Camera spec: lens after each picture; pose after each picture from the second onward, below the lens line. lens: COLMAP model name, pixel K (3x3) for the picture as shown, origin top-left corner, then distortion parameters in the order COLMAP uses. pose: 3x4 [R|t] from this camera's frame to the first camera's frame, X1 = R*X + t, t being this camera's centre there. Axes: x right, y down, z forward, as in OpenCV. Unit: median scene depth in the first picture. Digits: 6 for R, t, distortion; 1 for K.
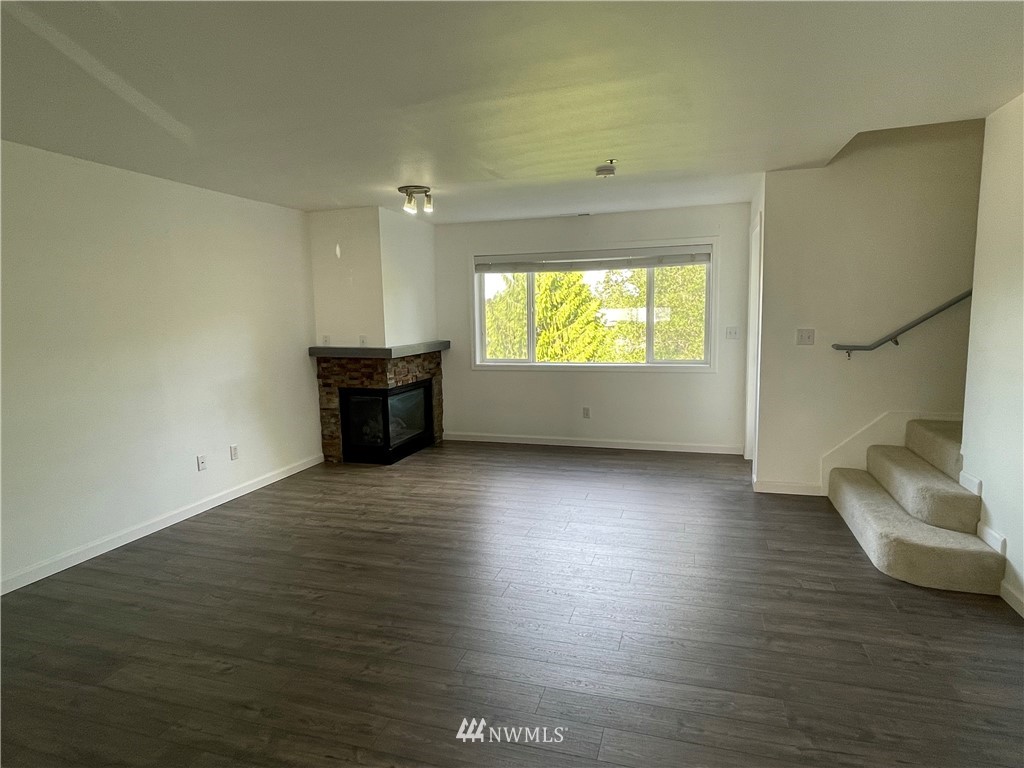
lens RADIAL K [[578.4, 0, 515.1], [0, 578.4, 385.4], [0, 0, 1]] dist [-0.004274, -0.002644]
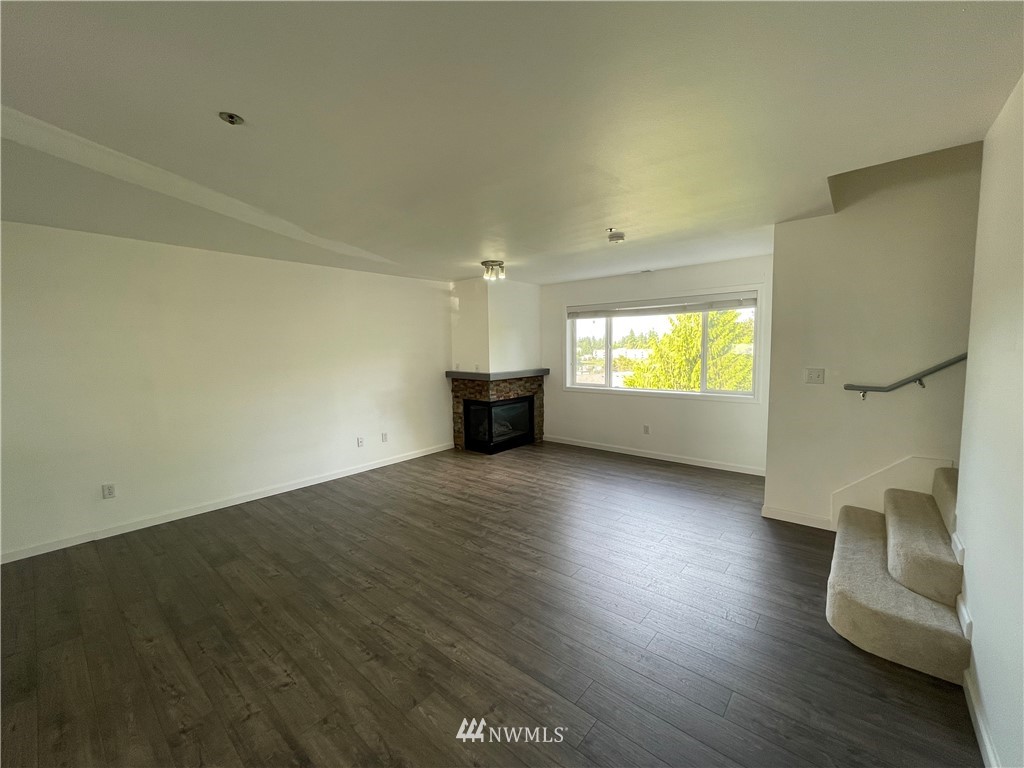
lens RADIAL K [[412.2, 0, 511.3], [0, 412.2, 383.2], [0, 0, 1]] dist [-0.000758, -0.000096]
pose [[0.920106, 0.038810, -0.389742, 0.235243], [-0.051100, 0.998468, -0.021211, -0.021705], [0.388322, 0.039432, 0.920680, 0.082919]]
